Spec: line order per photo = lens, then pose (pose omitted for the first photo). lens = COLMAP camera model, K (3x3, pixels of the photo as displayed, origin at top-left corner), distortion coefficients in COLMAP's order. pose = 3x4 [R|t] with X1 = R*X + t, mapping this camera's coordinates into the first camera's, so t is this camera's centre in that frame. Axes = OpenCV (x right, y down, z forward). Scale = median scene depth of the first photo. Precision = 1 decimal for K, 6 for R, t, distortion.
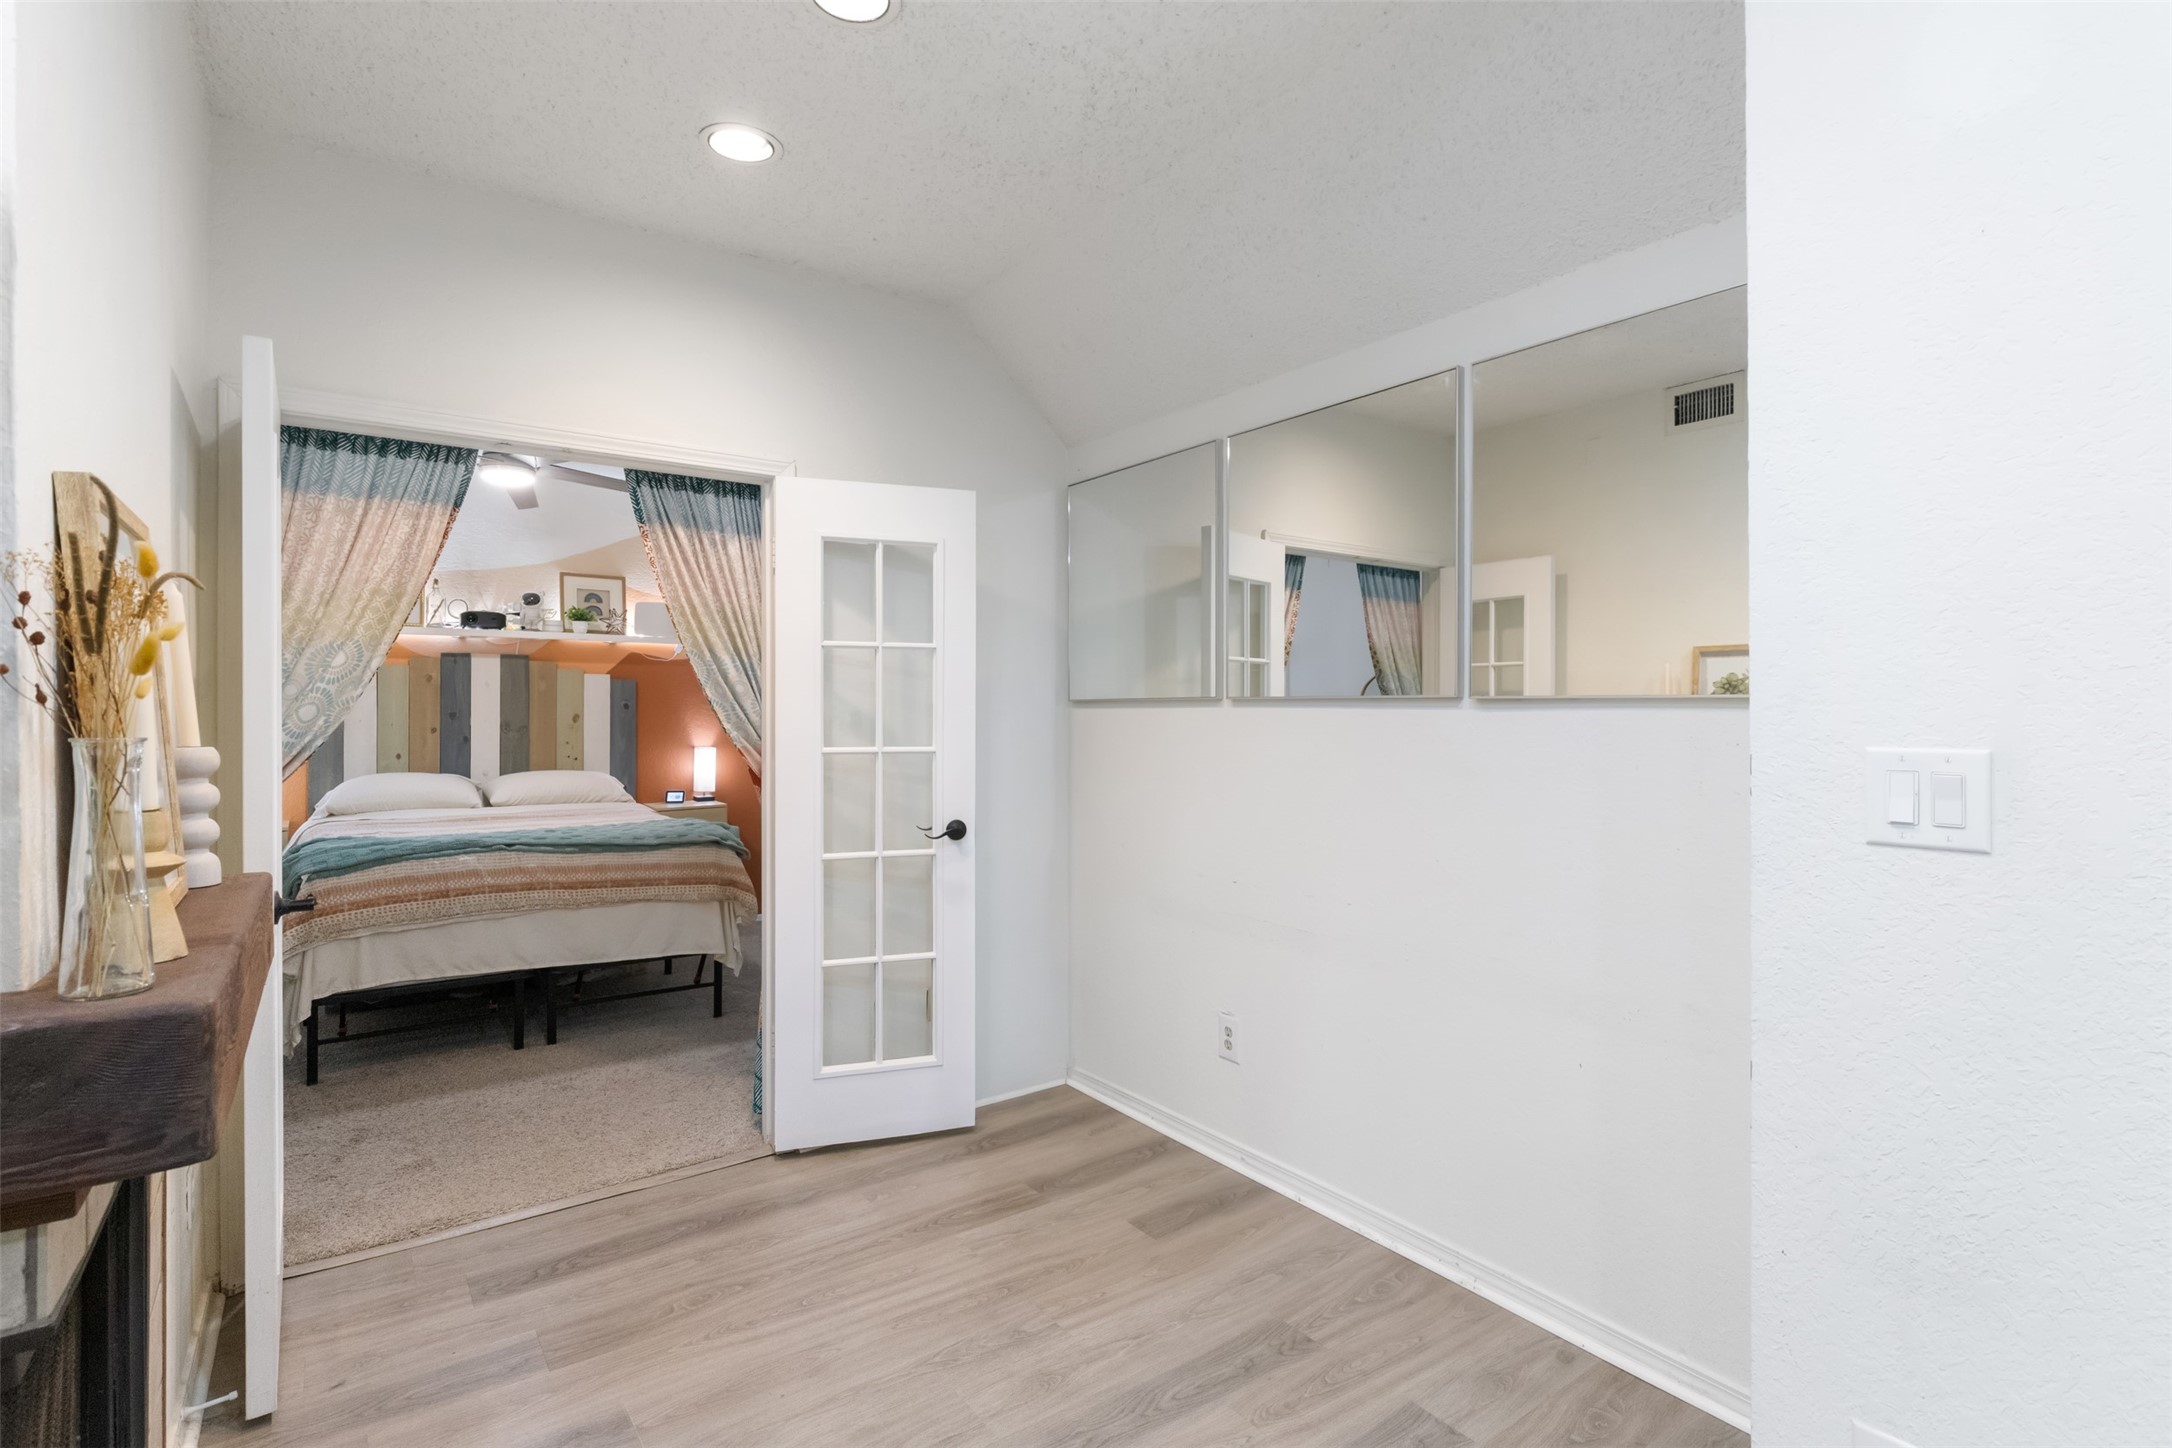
lens RADIAL K [[1030.2, 0, 1095.1], [0, 1030.2, 707.5], [0, 0, 1]] dist [-0.002490, 0.000817]
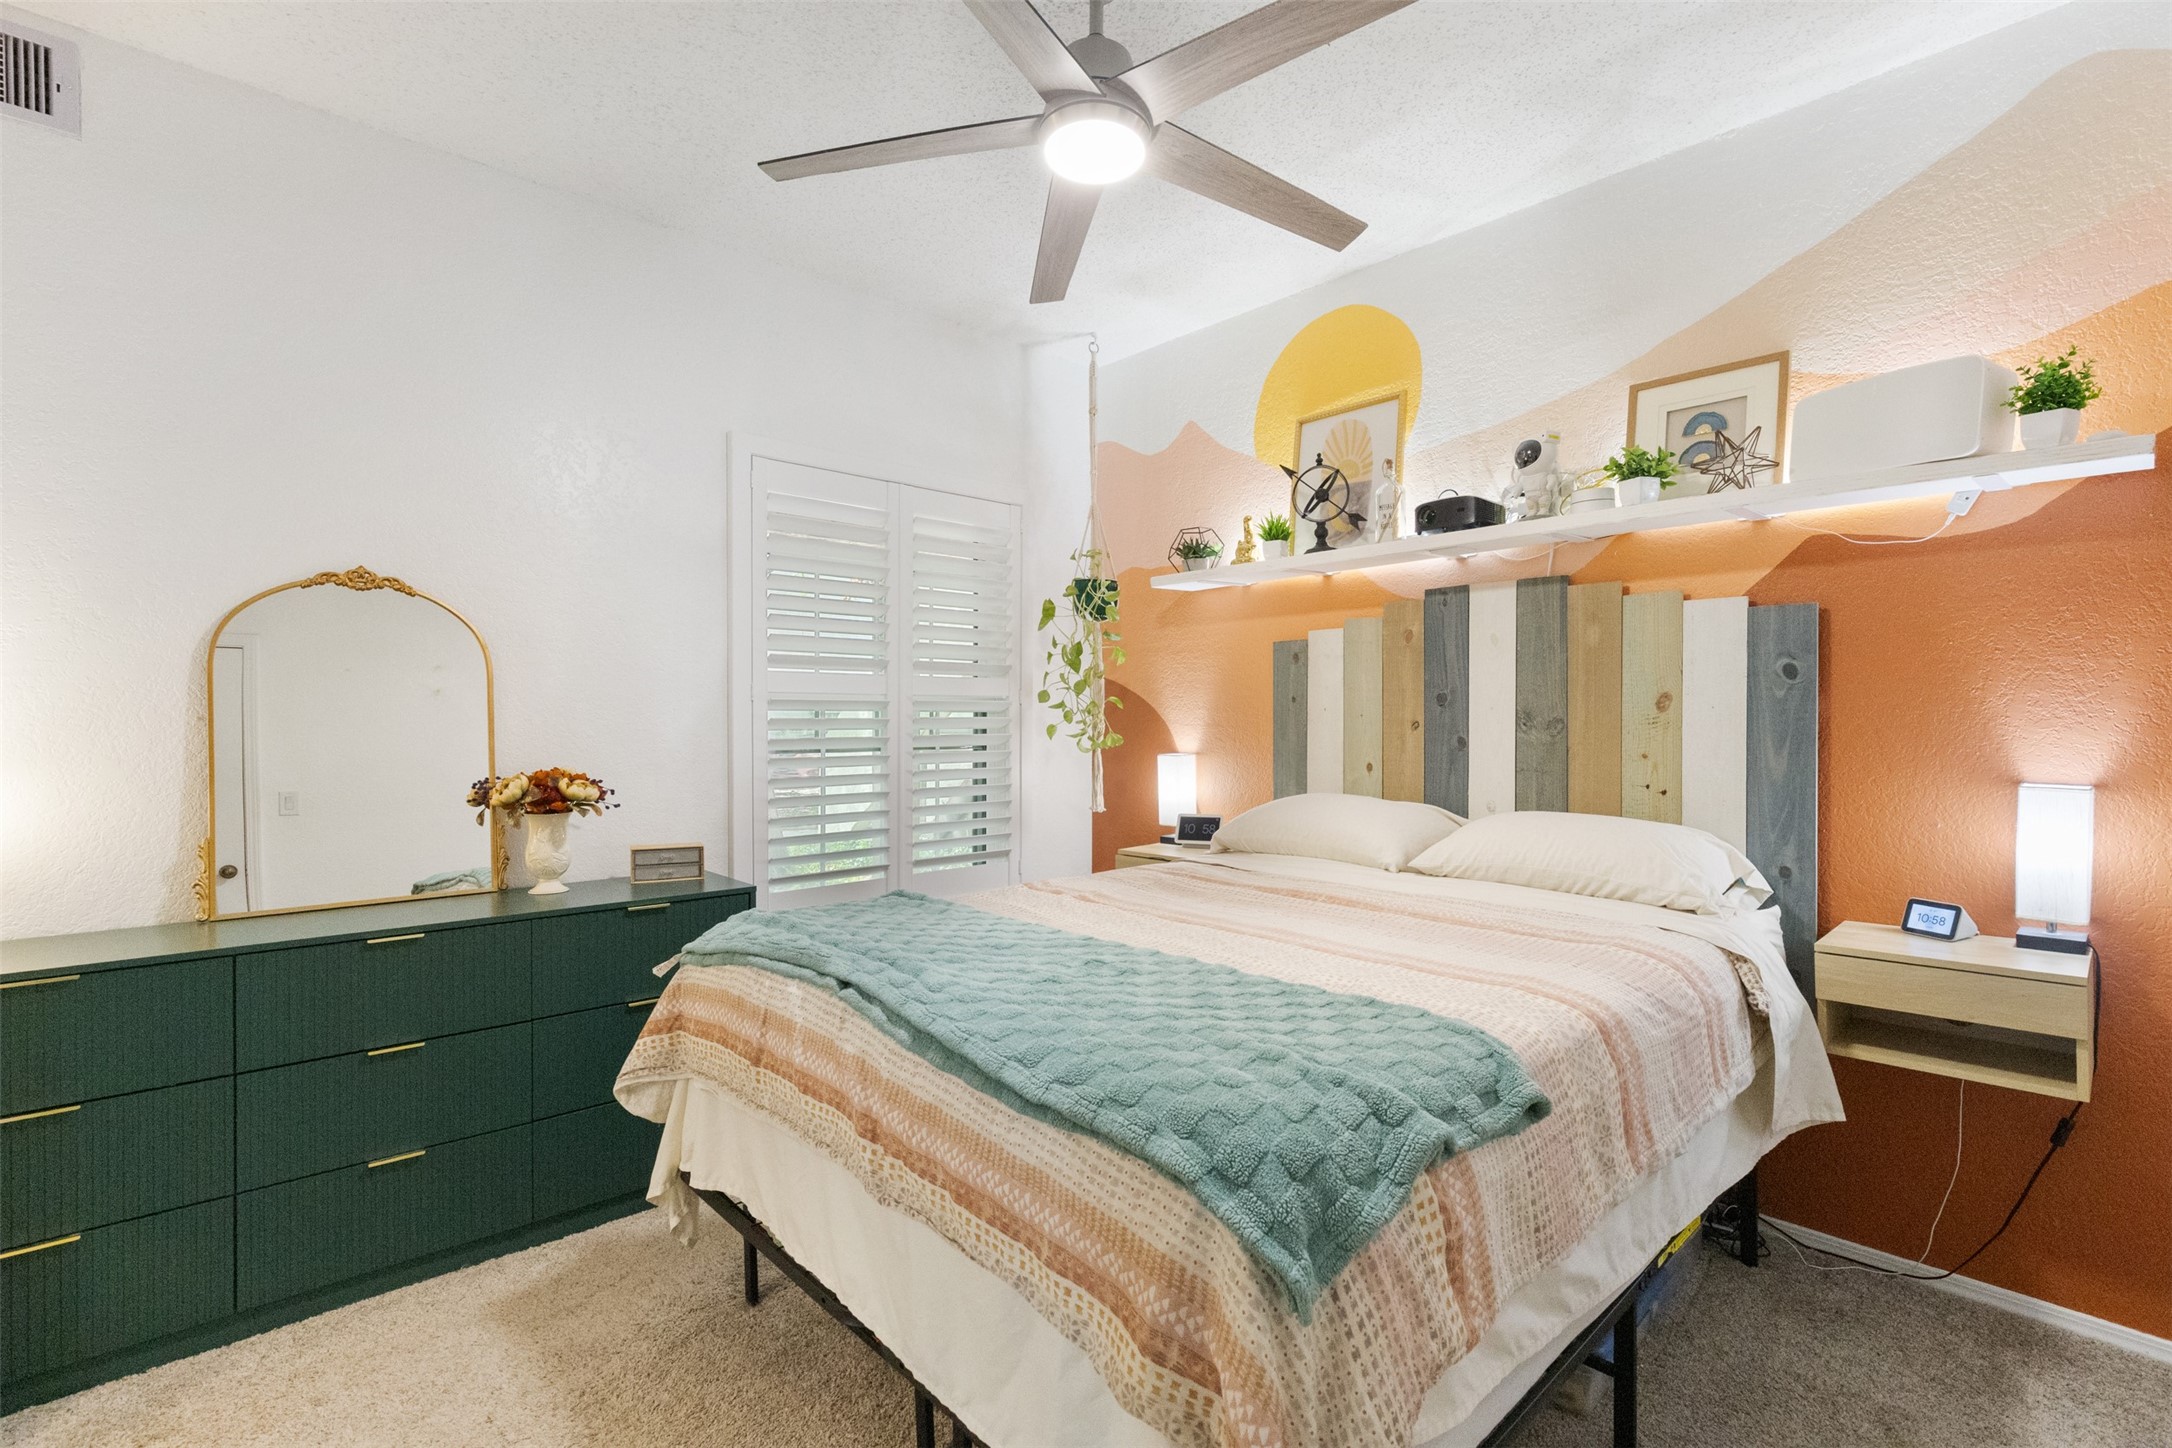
lens RADIAL K [[978.0, 0, 1097.6], [0, 978.0, 732.5], [0, 0, 1]] dist [0.007294, -0.002162]
pose [[0.112645, 0.010994, -0.993574, -0.172391], [0.003553, 0.999928, 0.011467, 0.028737], [0.993629, -0.004822, 0.112598, 1.134351]]
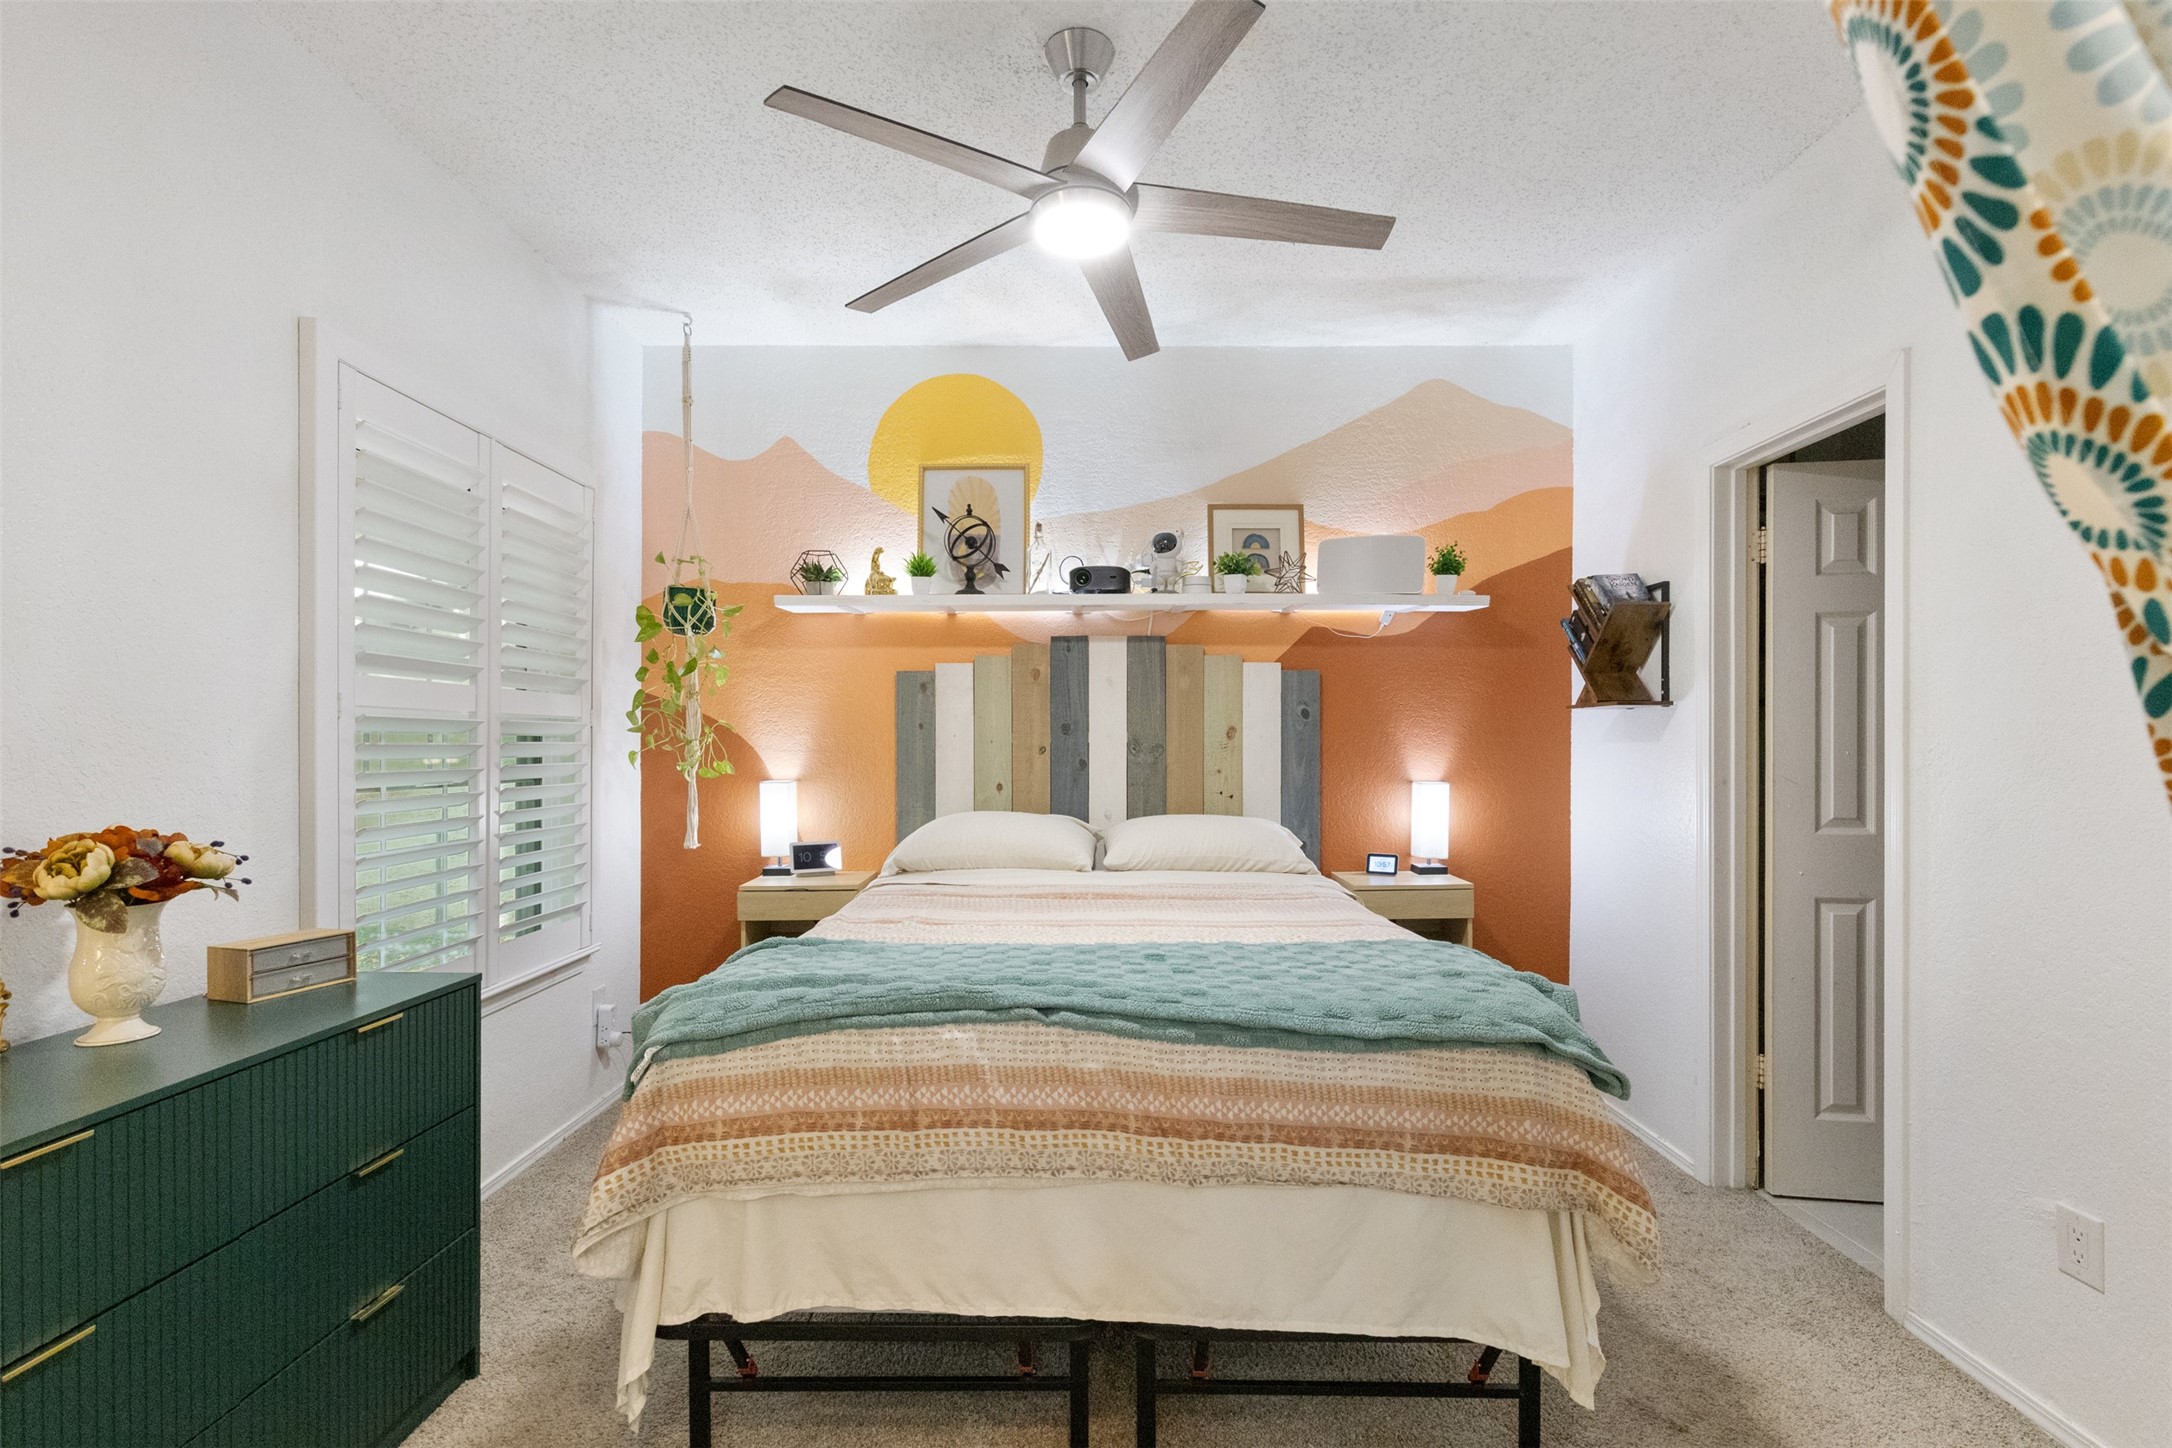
lens RADIAL K [[978.0, 0, 1081.1], [0, 978.0, 756.8], [0, 0, 1]] dist [0.007294, -0.002162]
pose [[0.795347, 0.003557, -0.606144, -0.340016], [0.004740, 0.999916, 0.012087, 0.028137], [0.606136, -0.012486, 0.795263, 0.743631]]
